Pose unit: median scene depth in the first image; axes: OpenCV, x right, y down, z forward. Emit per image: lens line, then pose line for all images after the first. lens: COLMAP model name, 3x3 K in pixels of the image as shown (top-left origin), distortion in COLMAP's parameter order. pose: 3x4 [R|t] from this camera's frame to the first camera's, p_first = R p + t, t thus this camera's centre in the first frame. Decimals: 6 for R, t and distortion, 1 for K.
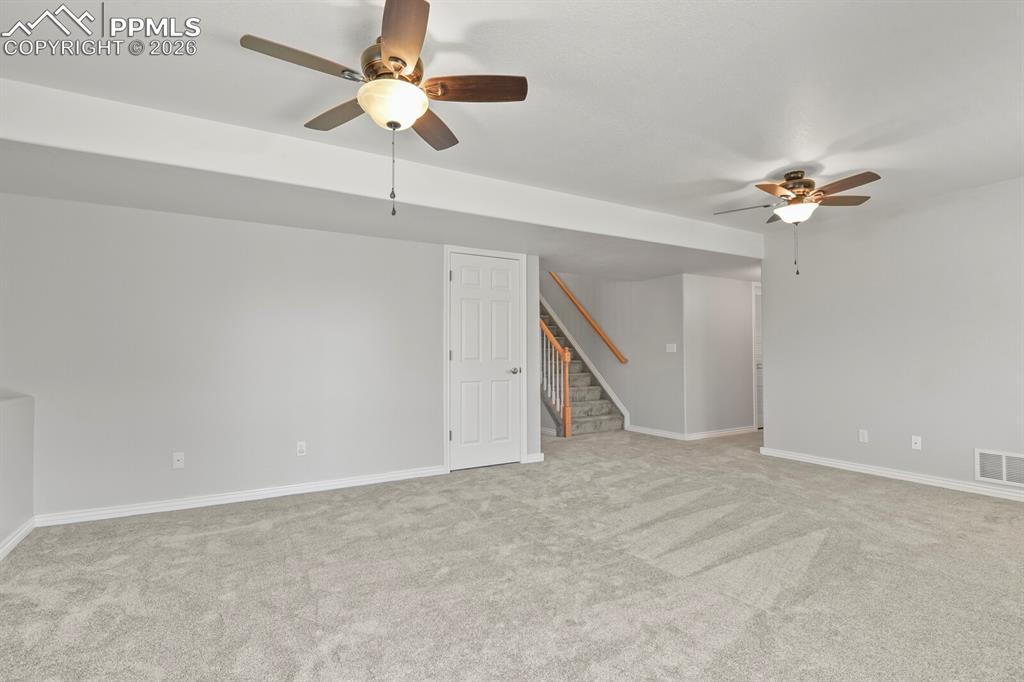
lens RADIAL K [[496.5, 0, 517.1], [0, 496.5, 342.7], [0, 0, 1]] dist [-0.020251, -0.000845]
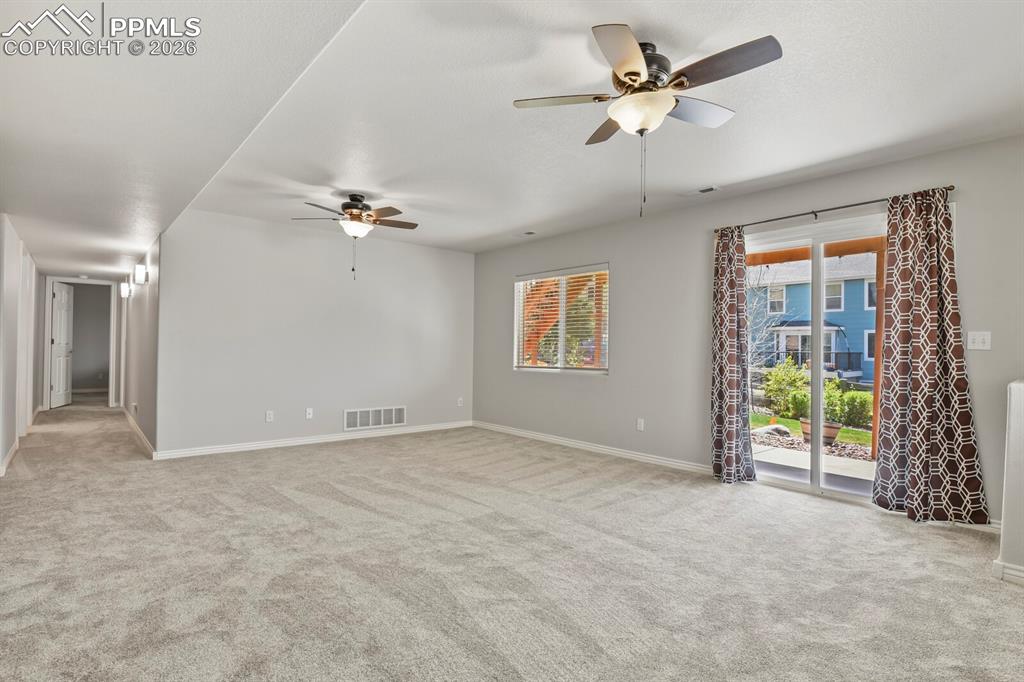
lens RADIAL K [[496.5, 0, 517.1], [0, 496.5, 342.7], [0, 0, 1]] dist [-0.020251, -0.000845]
pose [[-0.182632, 0.013106, 0.983094, -0.308671], [-0.033122, 0.999262, -0.019474, 0.011495], [-0.982623, -0.036119, -0.182063, 0.363748]]
